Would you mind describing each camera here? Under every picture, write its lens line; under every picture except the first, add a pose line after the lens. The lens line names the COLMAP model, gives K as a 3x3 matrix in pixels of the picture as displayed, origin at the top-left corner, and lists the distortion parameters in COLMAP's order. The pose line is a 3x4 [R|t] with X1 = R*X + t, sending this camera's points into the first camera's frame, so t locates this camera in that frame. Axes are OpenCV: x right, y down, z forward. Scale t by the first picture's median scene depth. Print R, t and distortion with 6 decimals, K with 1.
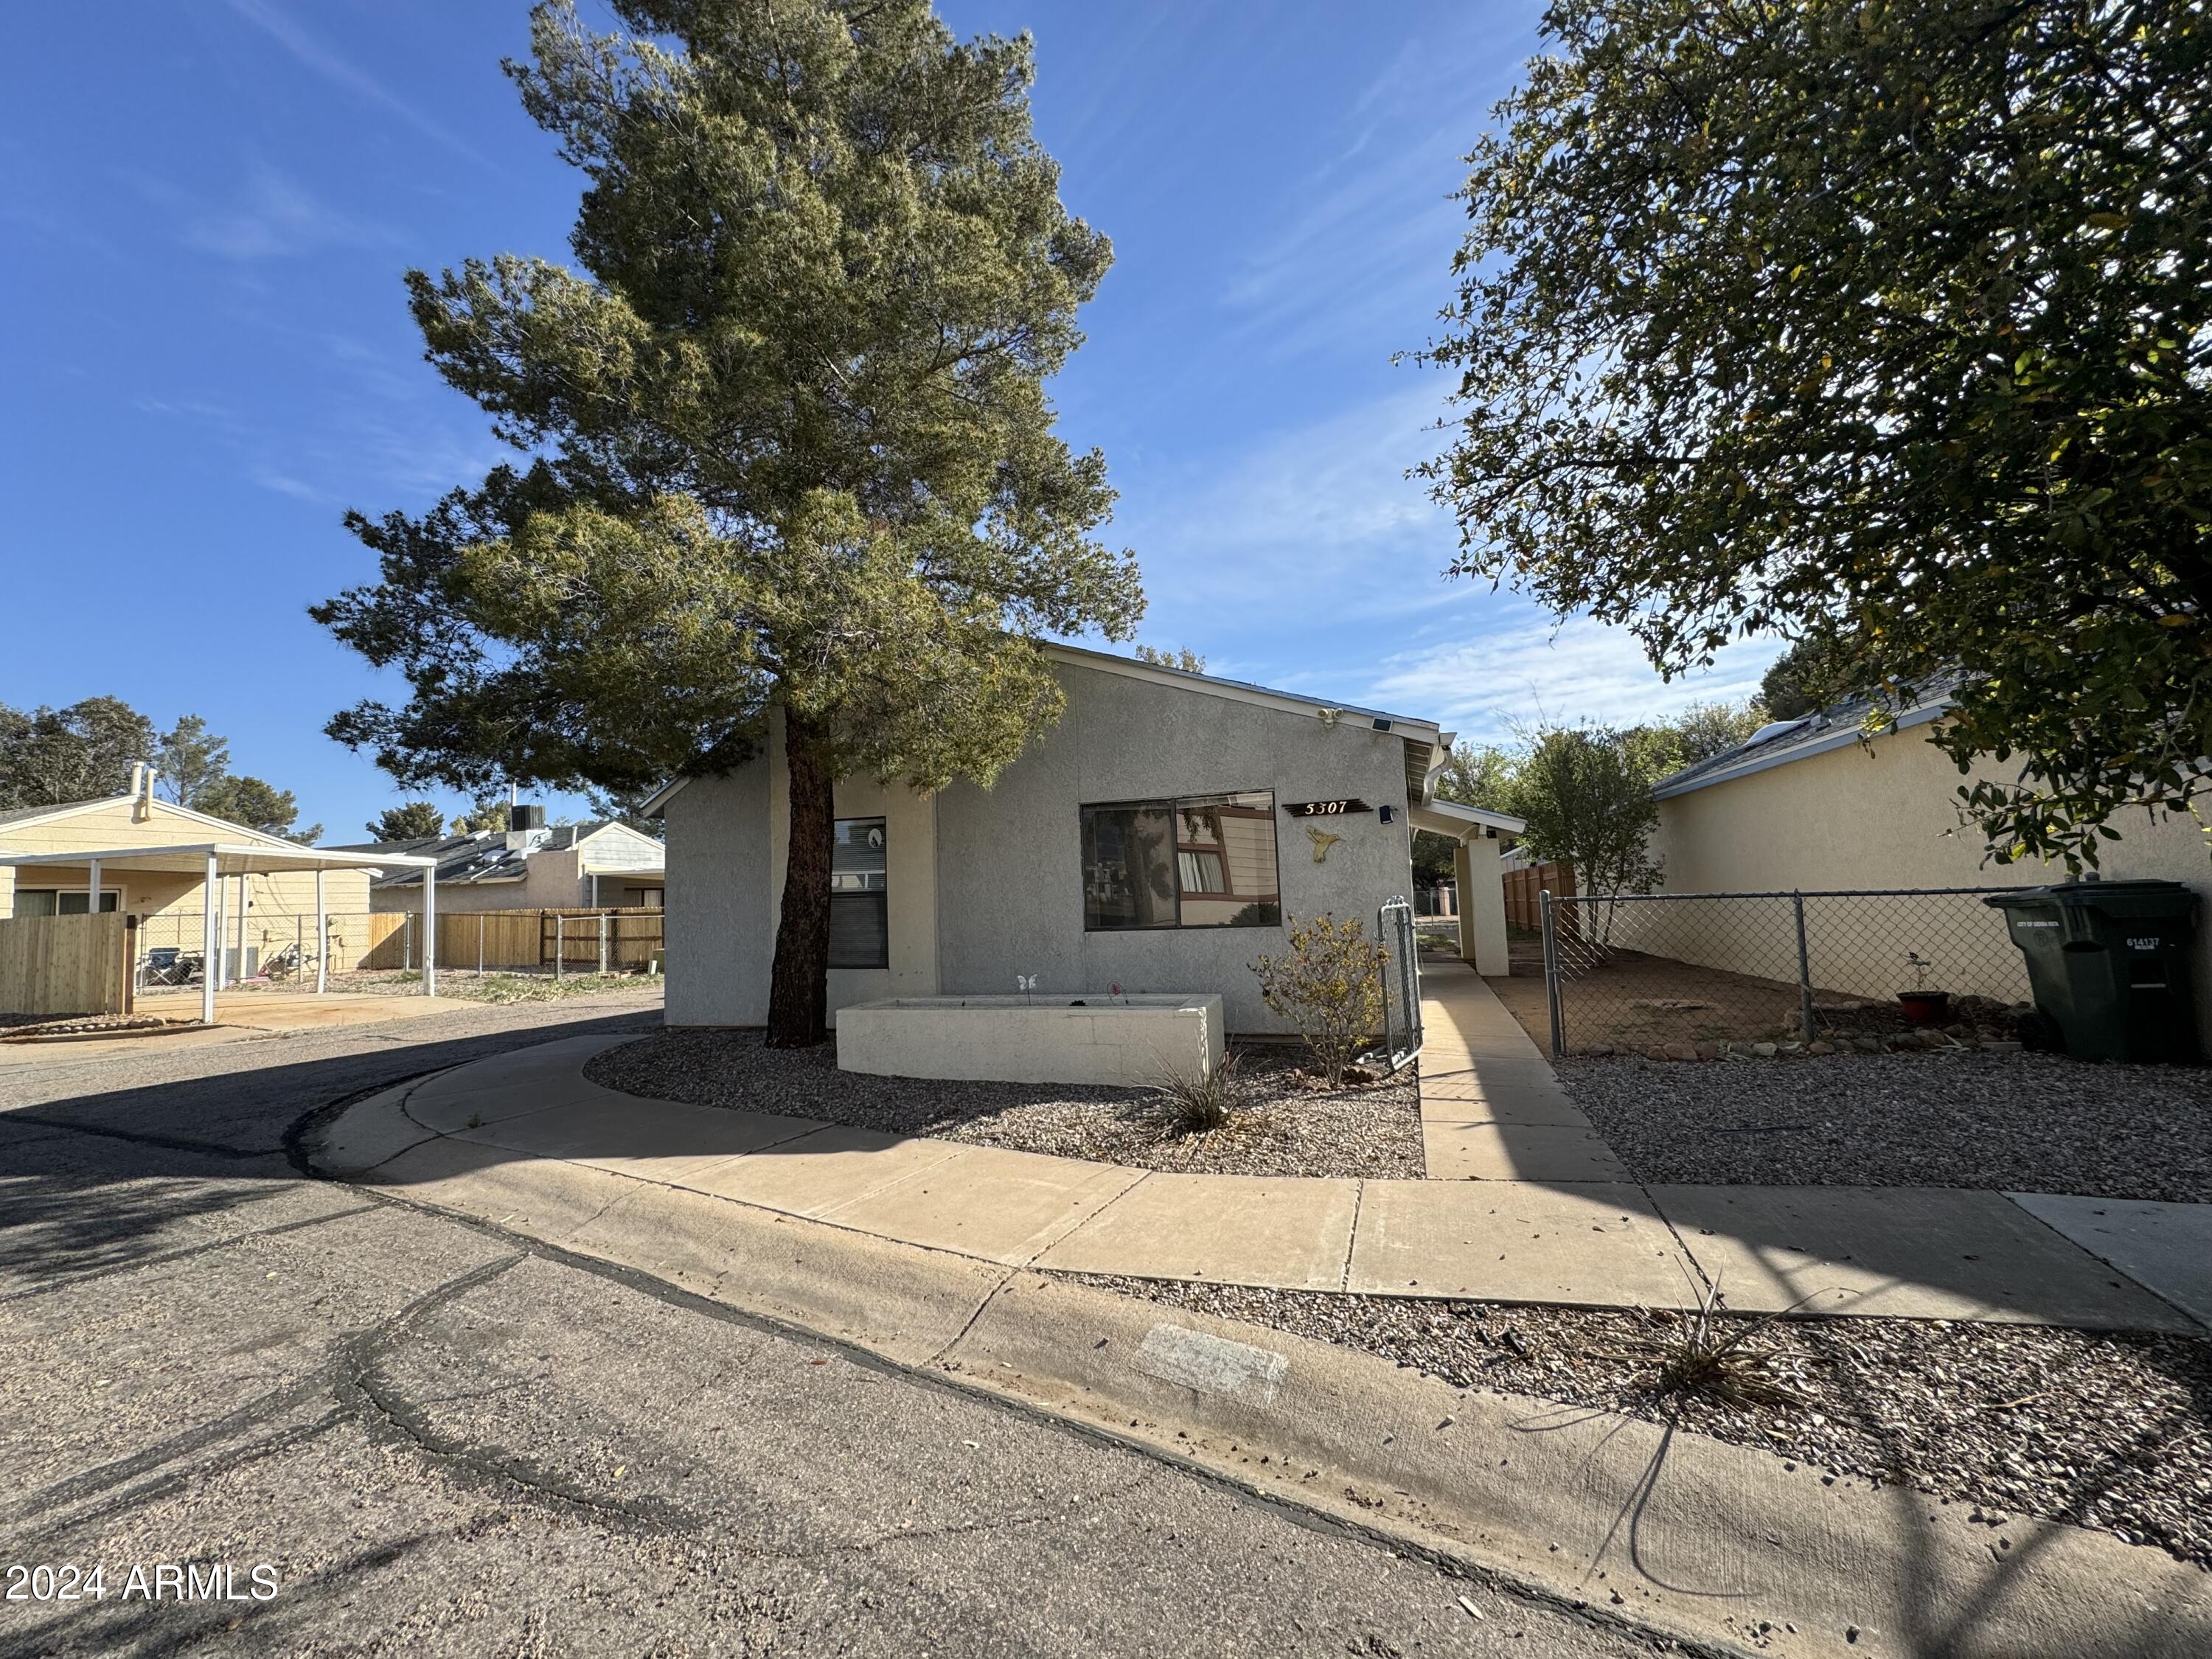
lens RADIAL K [[876.0, 0, 1105.6], [0, 876.0, 837.4], [0, 0, 1]] dist [-0.000198, 0.000386]
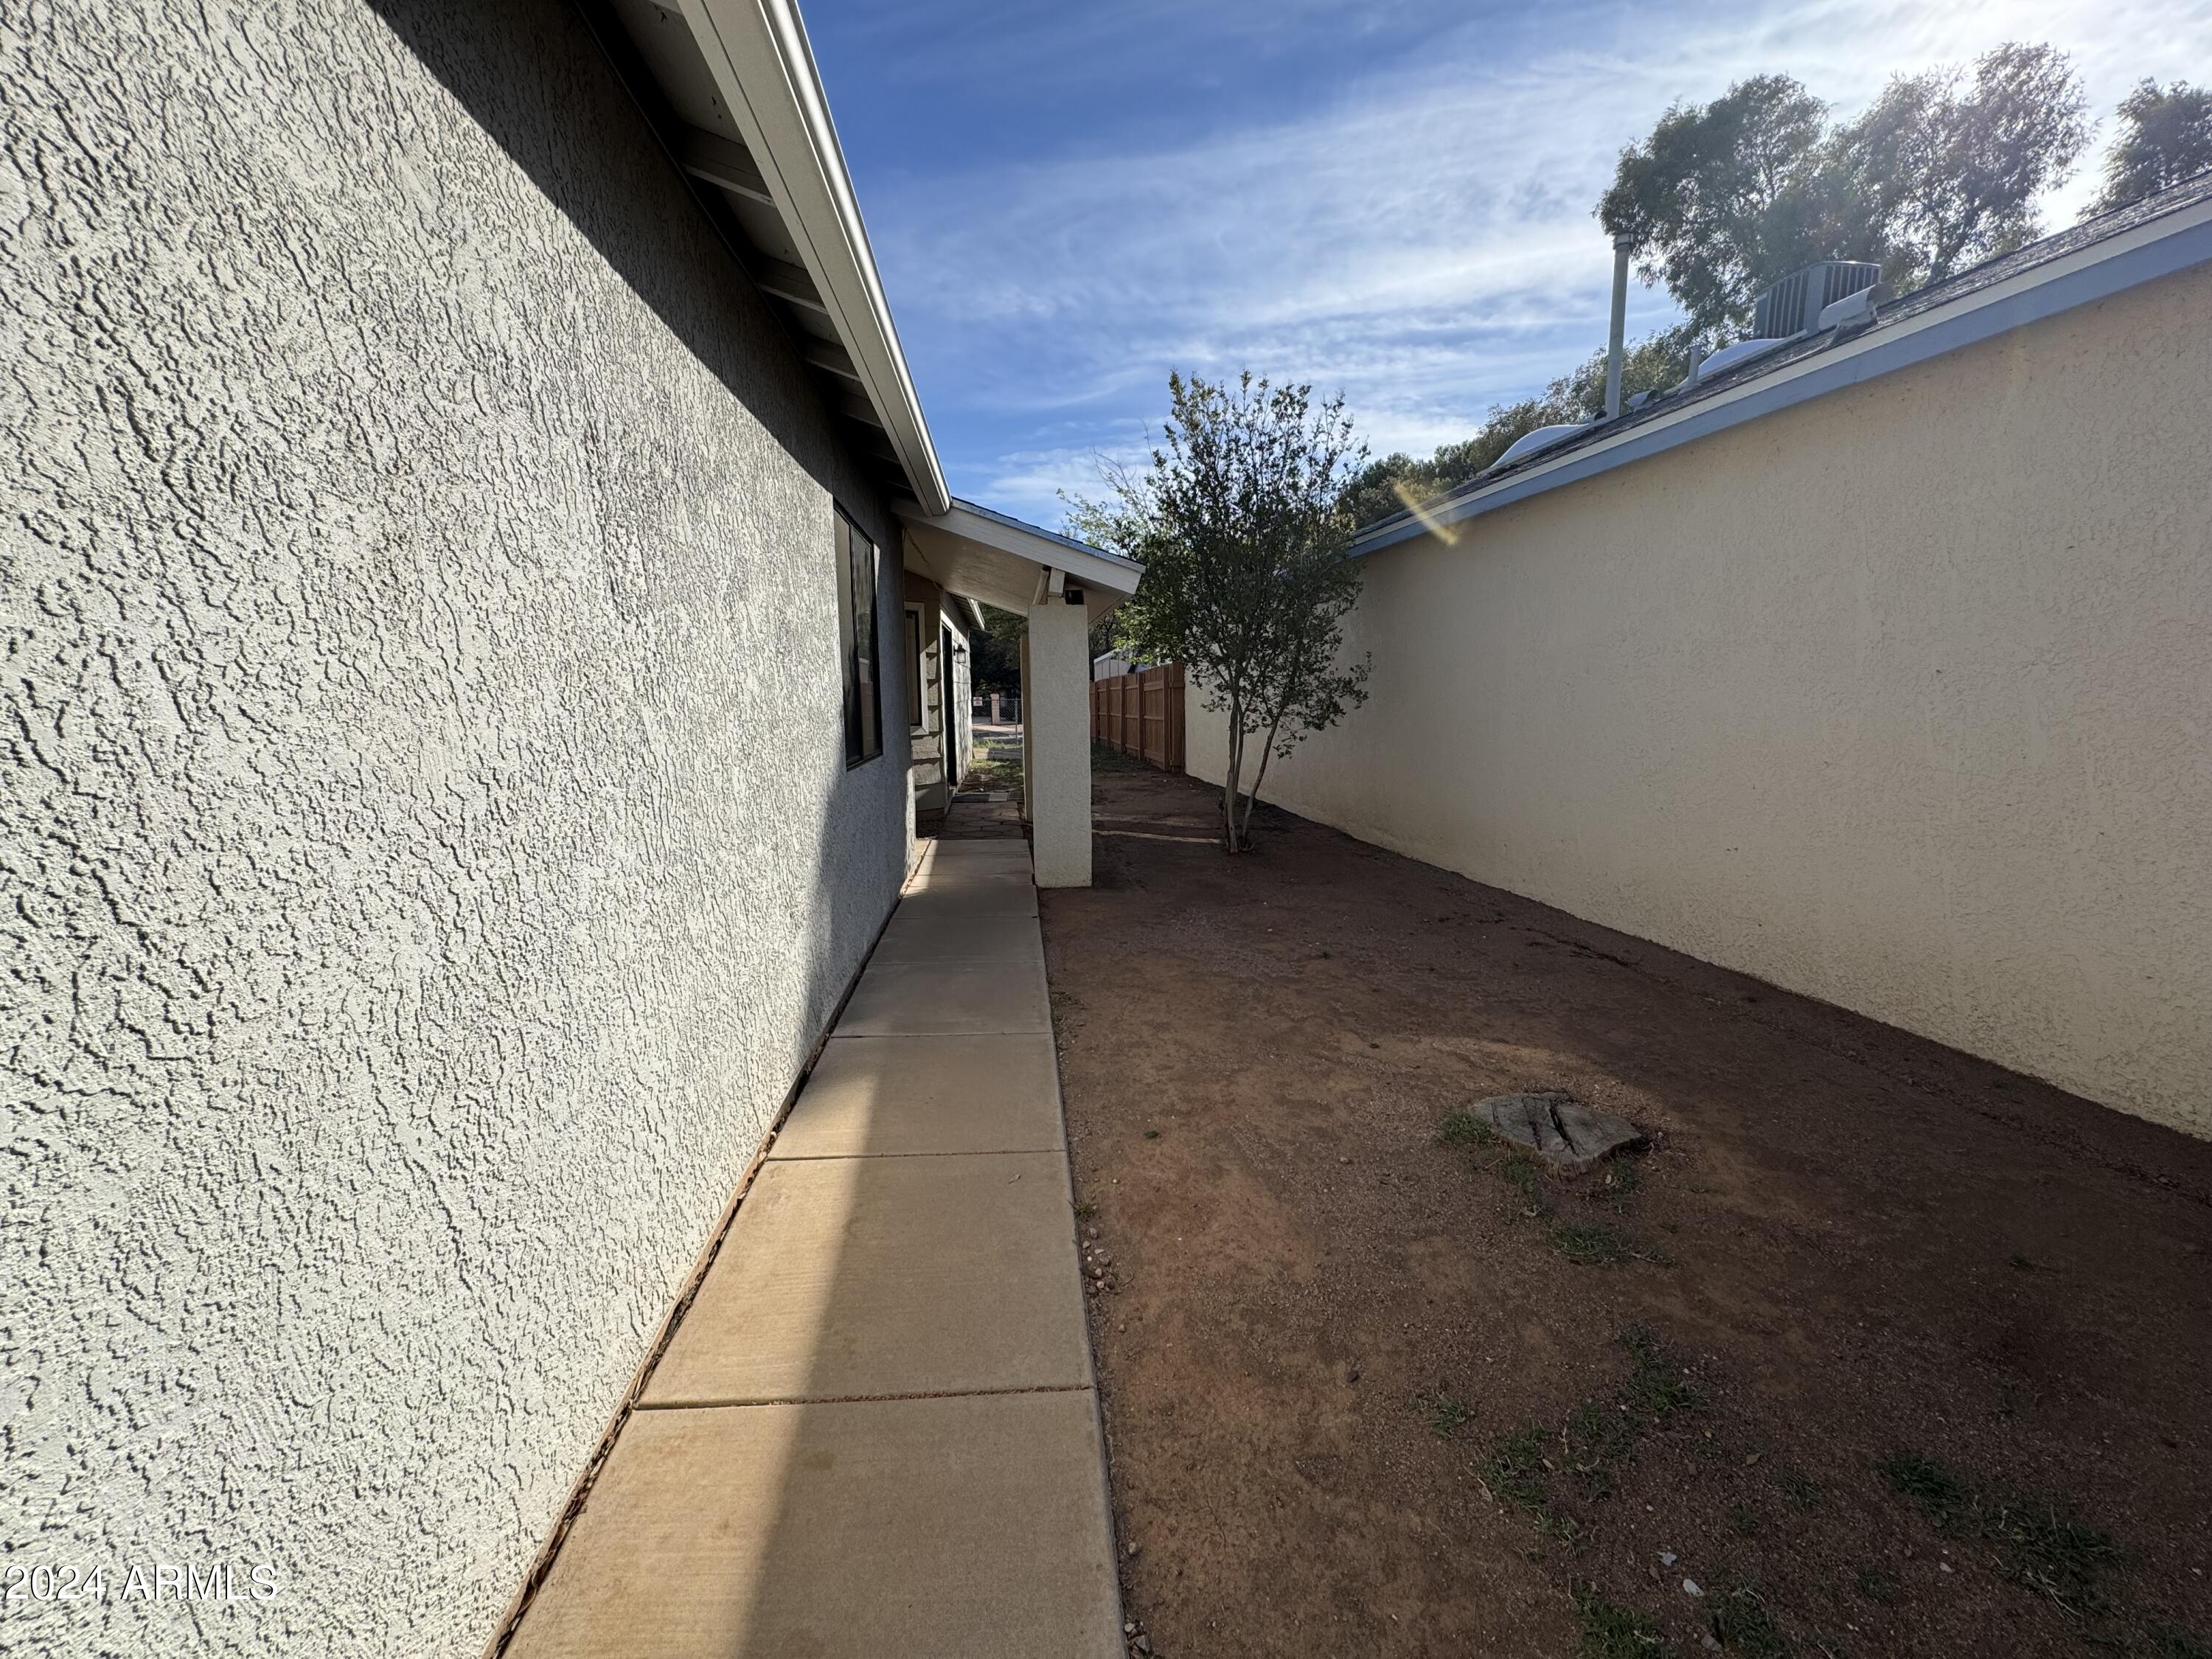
lens RADIAL K [[876.0, 0, 1103.5], [0, 876.0, 826.9], [0, 0, 1]] dist [-0.000198, 0.000386]
pose [[0.906763, -0.036901, 0.420023, 0.246246], [-0.053745, 0.977922, 0.201942, 0.021396], [-0.418202, -0.205688, 0.884760, 0.537411]]
